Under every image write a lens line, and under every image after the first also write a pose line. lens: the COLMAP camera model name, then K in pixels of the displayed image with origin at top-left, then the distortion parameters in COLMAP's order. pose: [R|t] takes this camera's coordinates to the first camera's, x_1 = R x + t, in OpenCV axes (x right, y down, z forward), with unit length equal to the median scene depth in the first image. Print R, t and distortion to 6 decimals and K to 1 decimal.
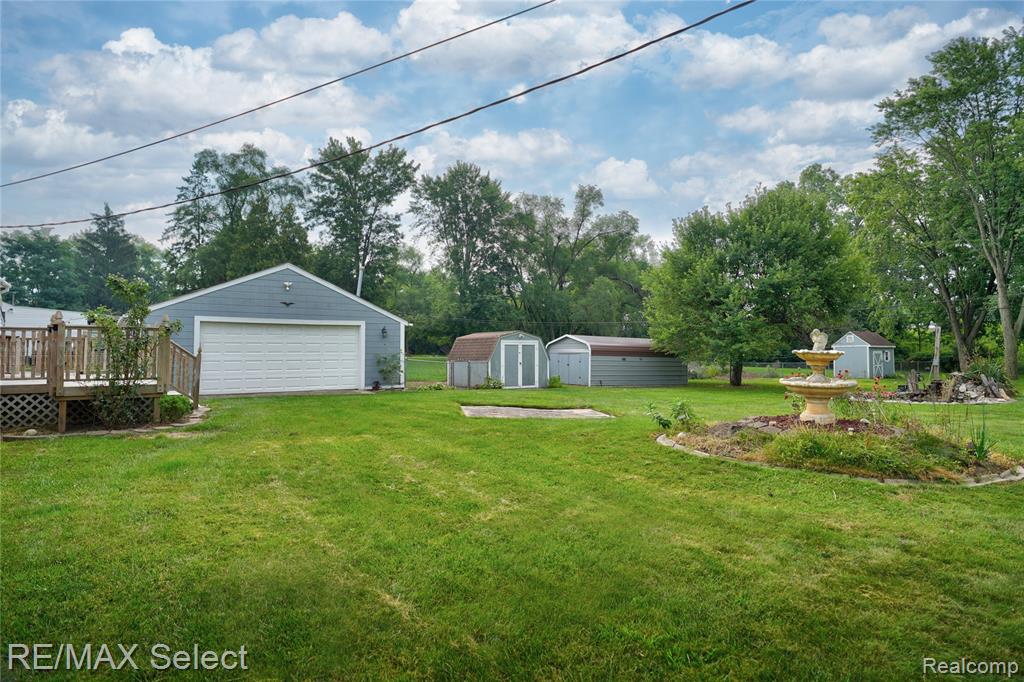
lens RADIAL K [[573.4, 0, 496.6], [0, 573.4, 328.6], [0, 0, 1]] dist [-0.024924, 0.002492]
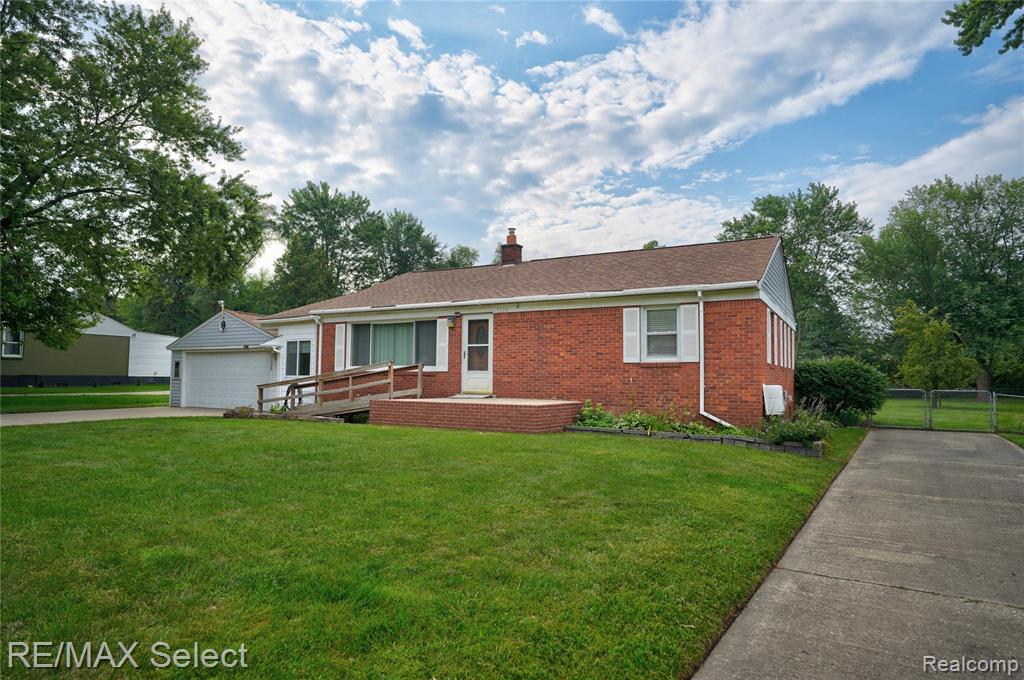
lens RADIAL K [[606.7, 0, 512.0], [0, 606.7, 340.0], [0, 0, 1]] dist [0.031986, 0.000762]
pose [[0.915059, 0.036772, 0.401640, -0.402784], [-0.028616, 0.999245, -0.026289, -0.008303], [-0.402303, 0.012563, 0.915420, -0.243339]]
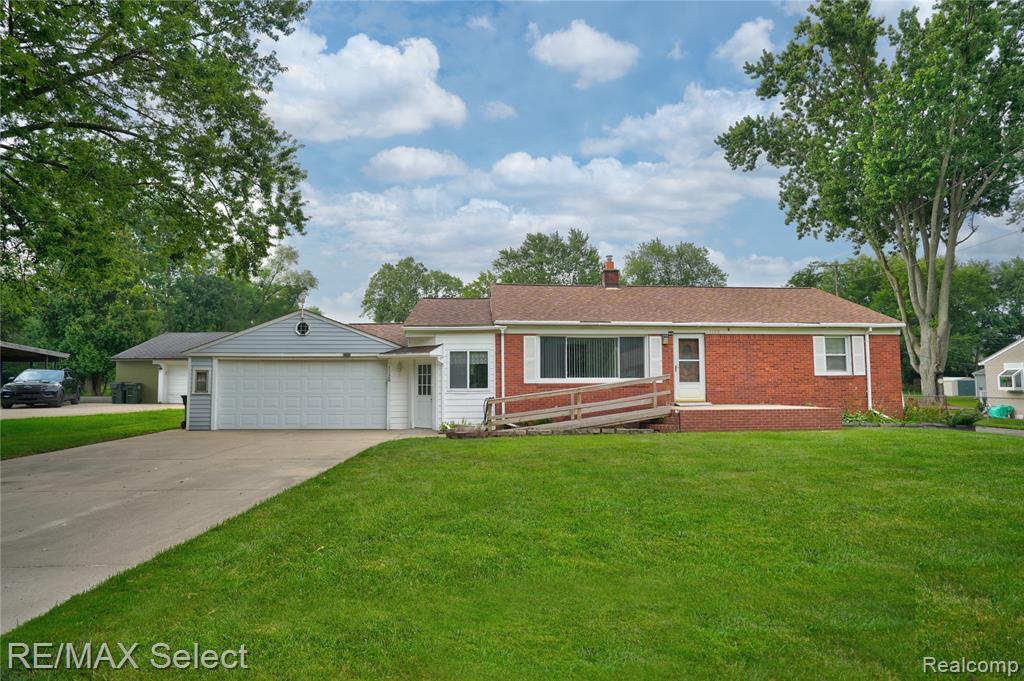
lens RADIAL K [[557.9, 0, 513.0], [0, 557.9, 370.0], [0, 0, 1]] dist [-0.001584, -0.000050]
pose [[0.541592, 0.021098, 0.840377, -0.642087], [-0.034906, 0.999387, -0.002594, -0.002741], [-0.839917, -0.027929, 0.541996, -0.039701]]
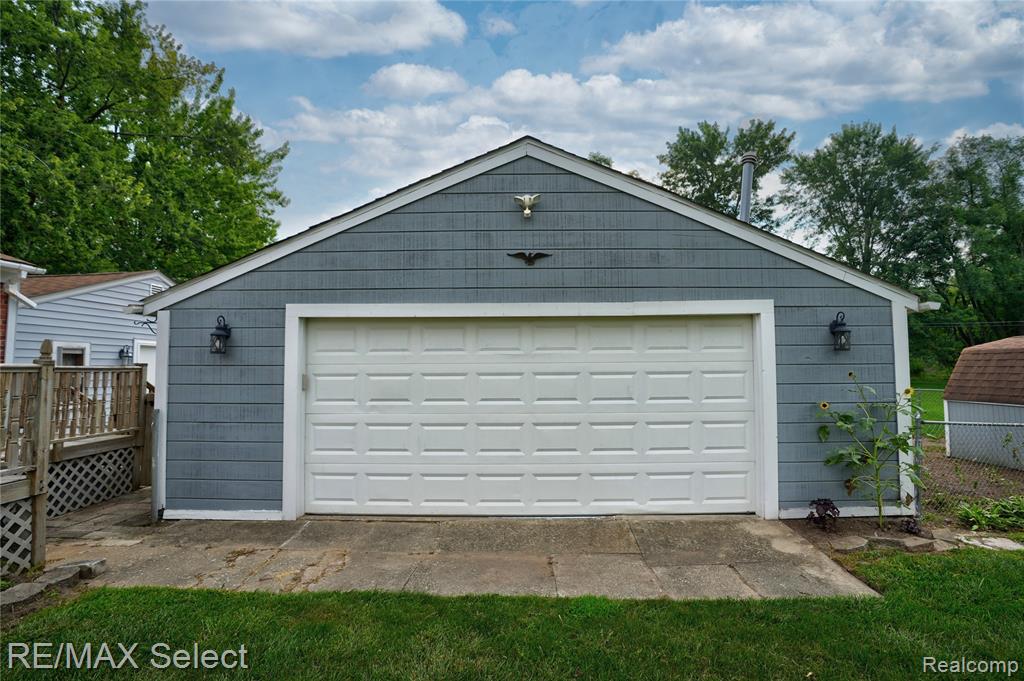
lens RADIAL K [[471.8, 0, 520.1], [0, 471.8, 339.1], [0, 0, 1]] dist [-0.054626, 0.020663]
pose [[0.801516, -0.037474, -0.596799, -0.071922], [0.028974, 0.999296, -0.023835, 0.003993], [0.597272, 0.001813, 0.802037, 0.270468]]
